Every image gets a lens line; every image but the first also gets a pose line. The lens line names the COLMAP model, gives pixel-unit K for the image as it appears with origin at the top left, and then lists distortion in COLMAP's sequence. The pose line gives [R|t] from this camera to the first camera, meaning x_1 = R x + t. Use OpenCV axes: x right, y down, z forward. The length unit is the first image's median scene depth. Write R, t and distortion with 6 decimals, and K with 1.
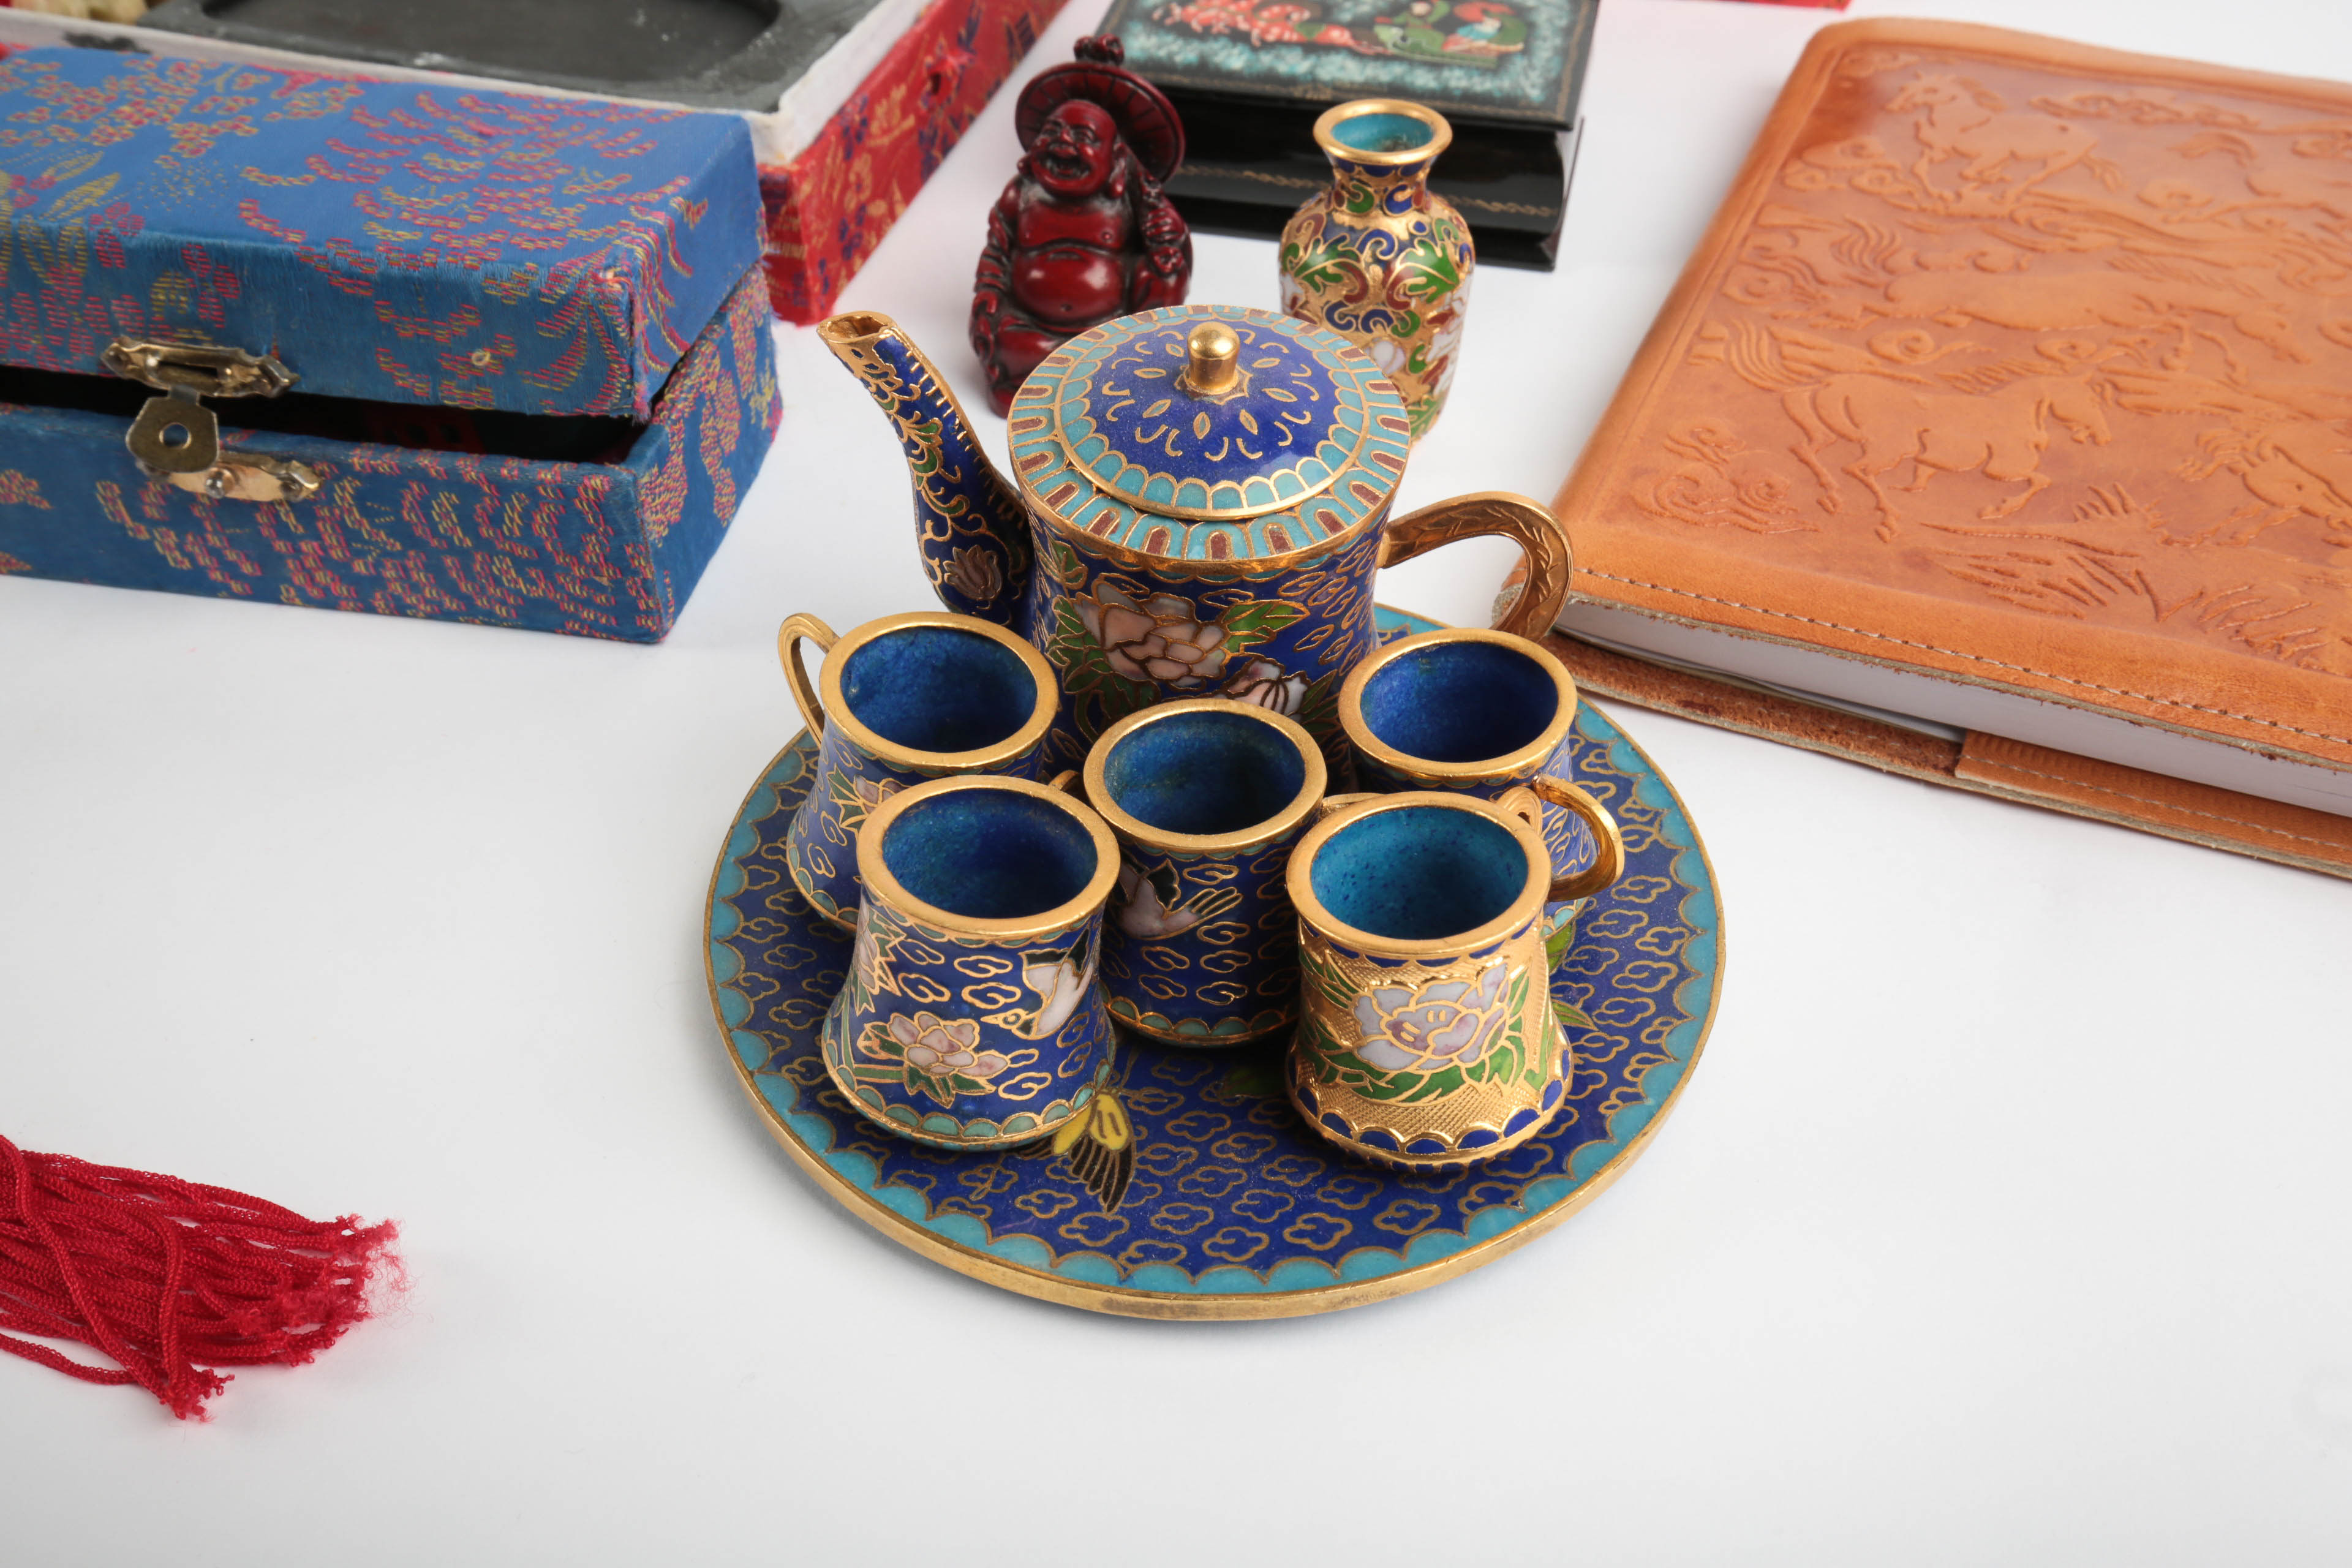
lens RADIAL K [[2137.0, 0, 1185.7], [0, 2137.0, 784.1], [0, 0, 1]] dist [0.027919, 0.000000]
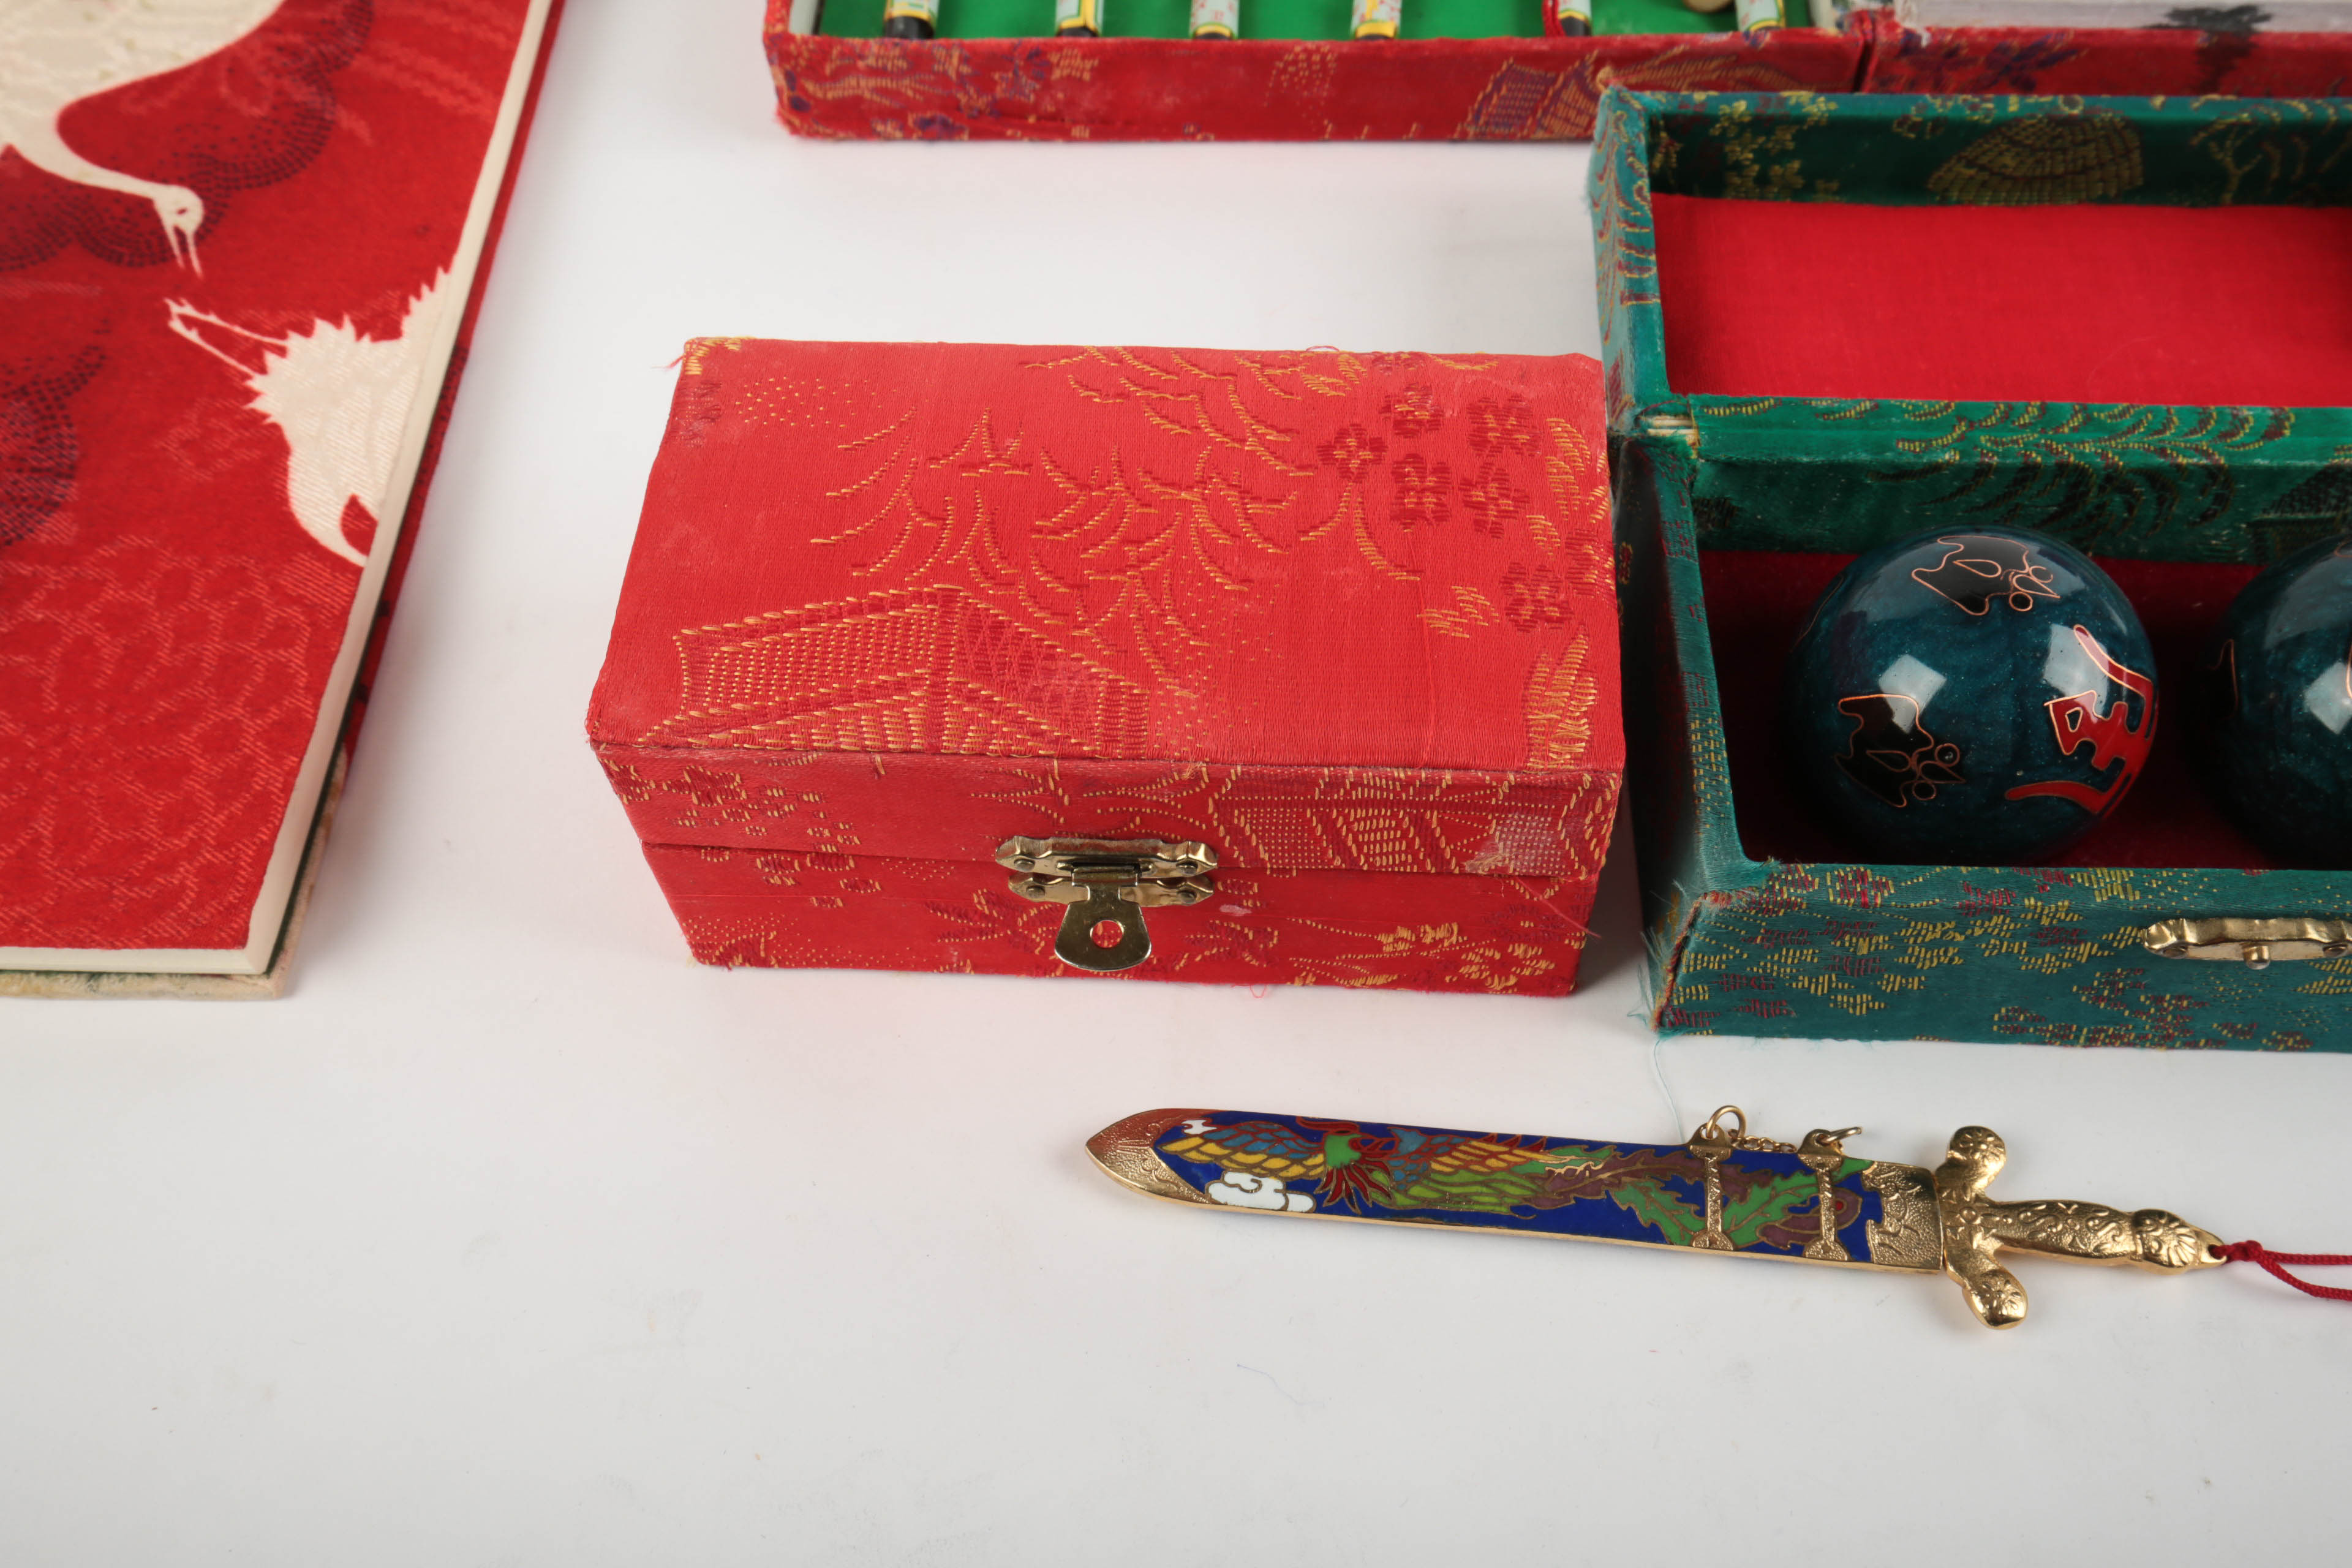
lens RADIAL K [[2137.0, 0, 1172.0], [0, 2137.0, 780.9], [0, 0, 1]] dist [0.027919, 0.000000]
pose [[0.972663, -0.209224, 0.100759, -1.450329], [0.174013, 0.943989, 0.280364, -0.483651], [-0.153775, -0.255166, 0.954591, 0.103318]]
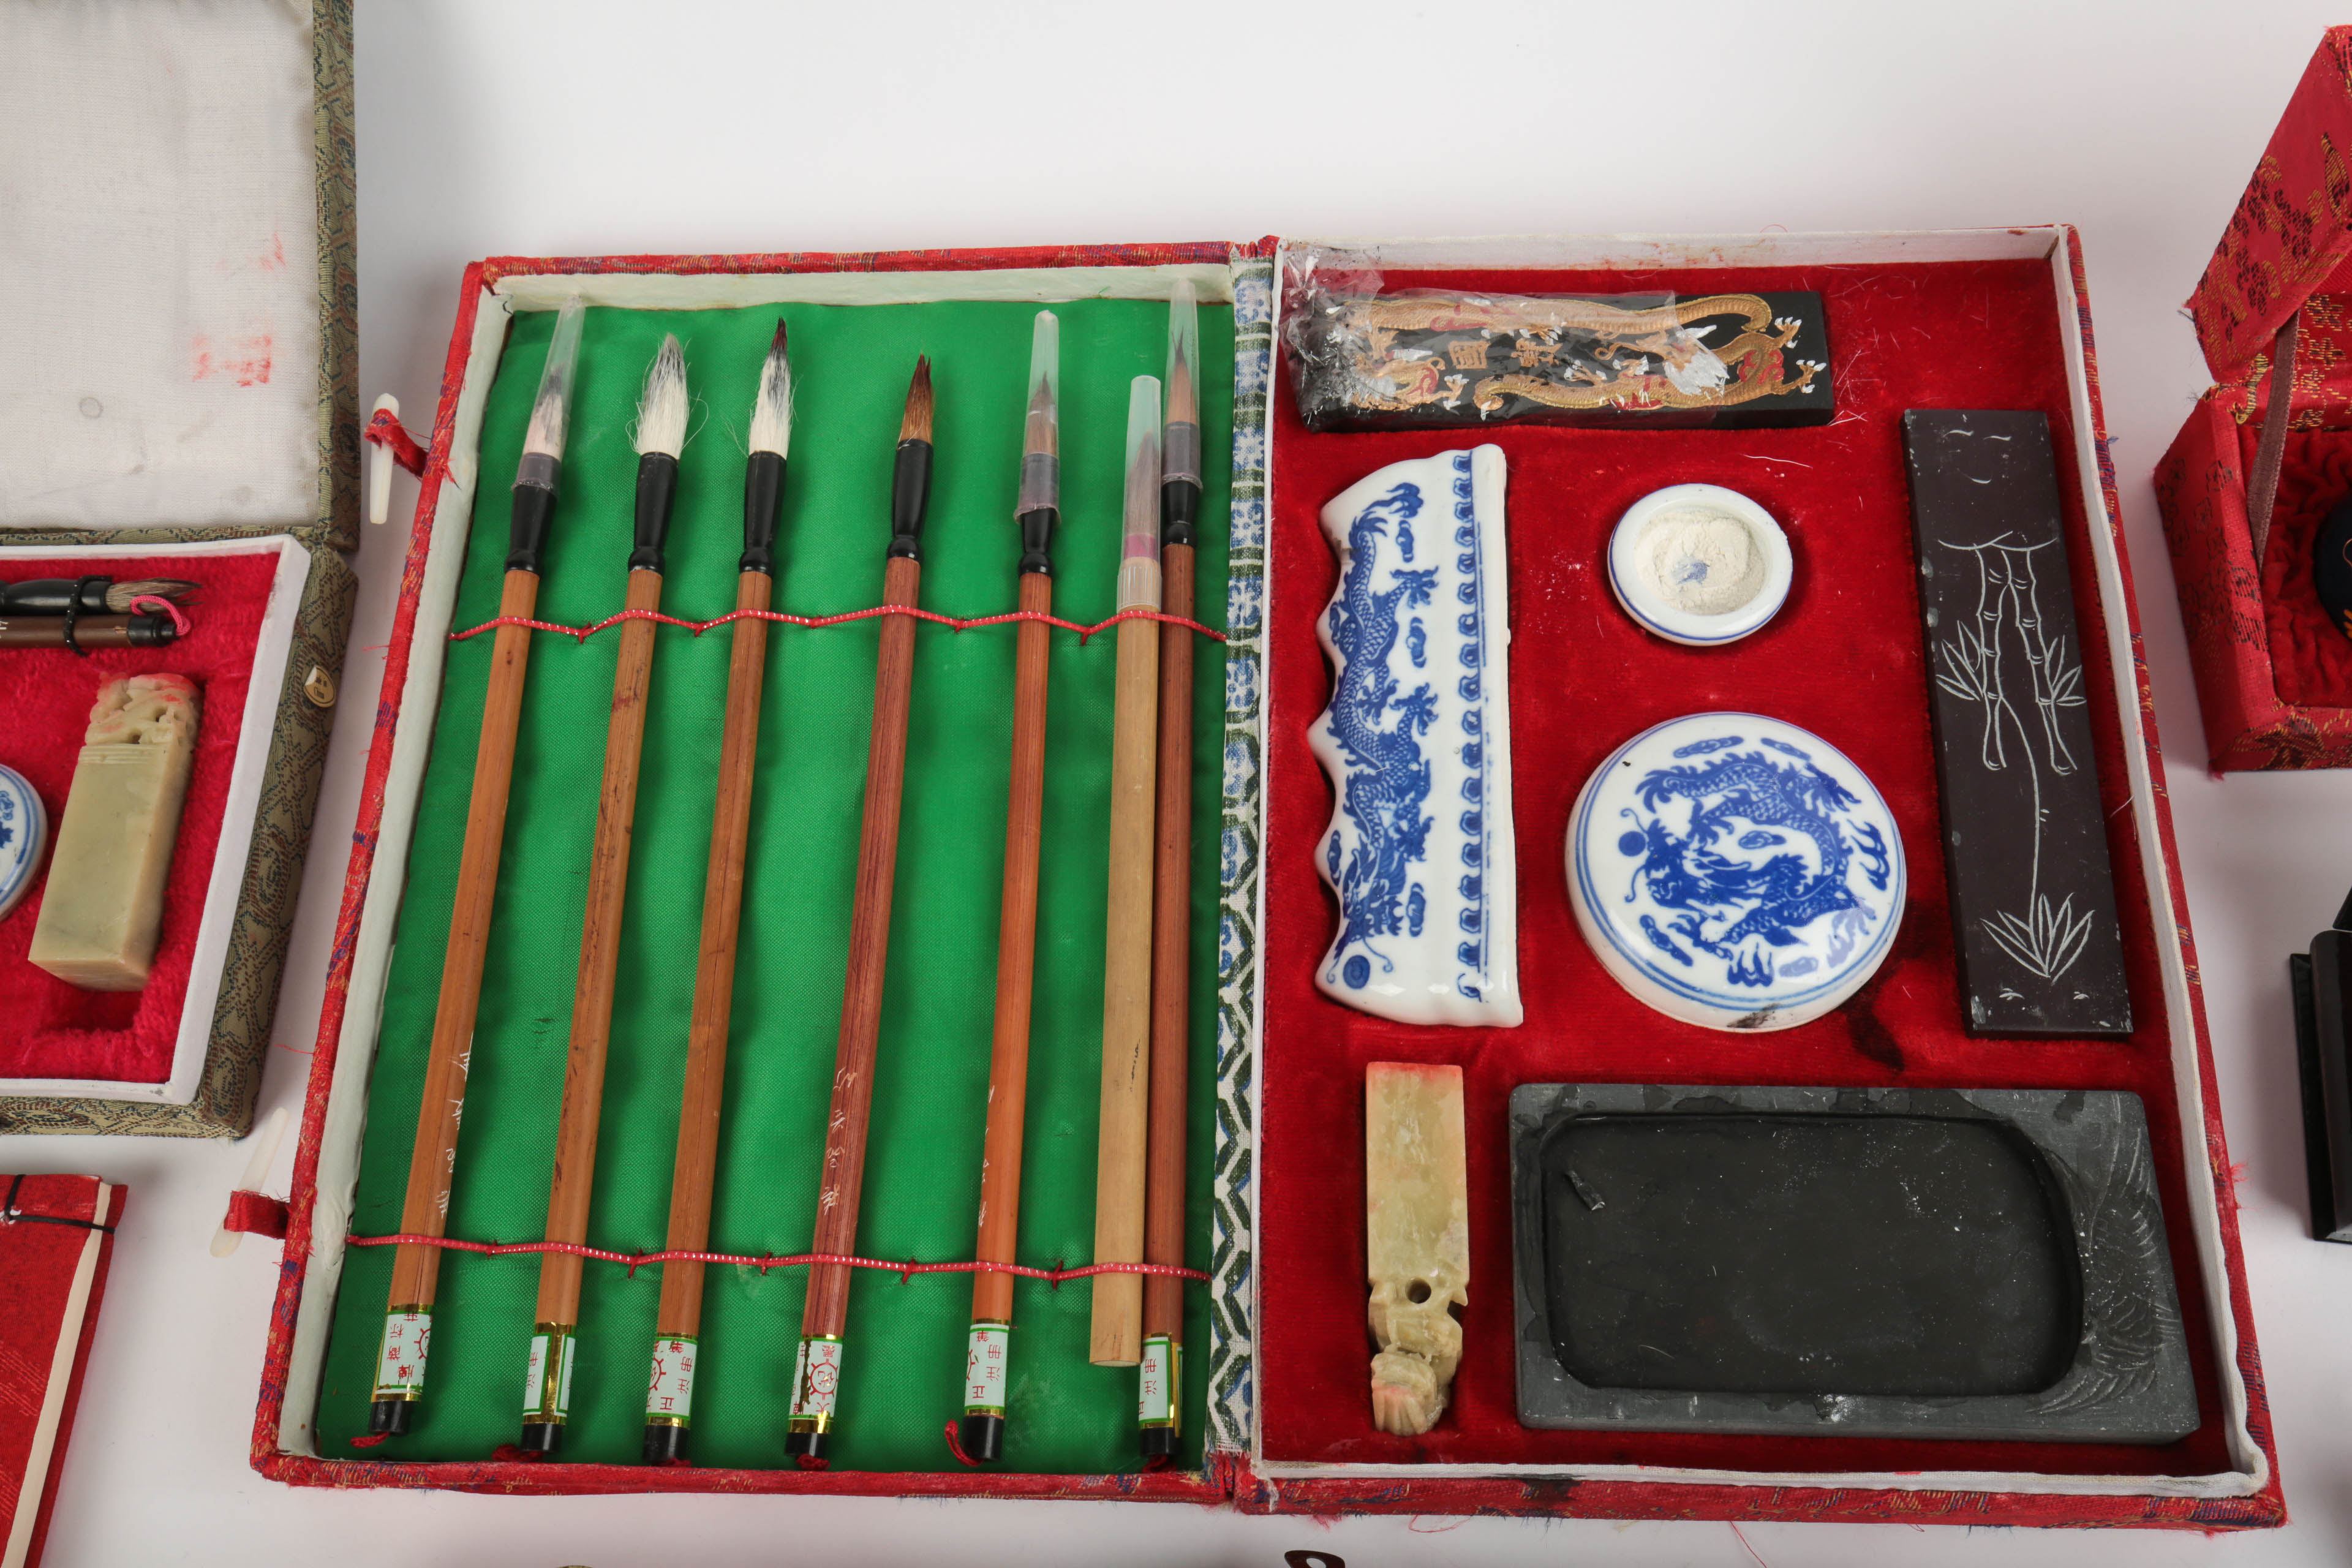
lens RADIAL K [[2137.0, 0, 1190.1], [0, 2137.0, 805.0], [0, 0, 1]] dist [0.027919, 0.000000]
pose [[0.966844, -0.251948, 0.041648, -0.812805], [0.215102, 0.891394, 0.398933, -1.405920], [-0.137636, -0.376748, 0.916034, 0.257234]]
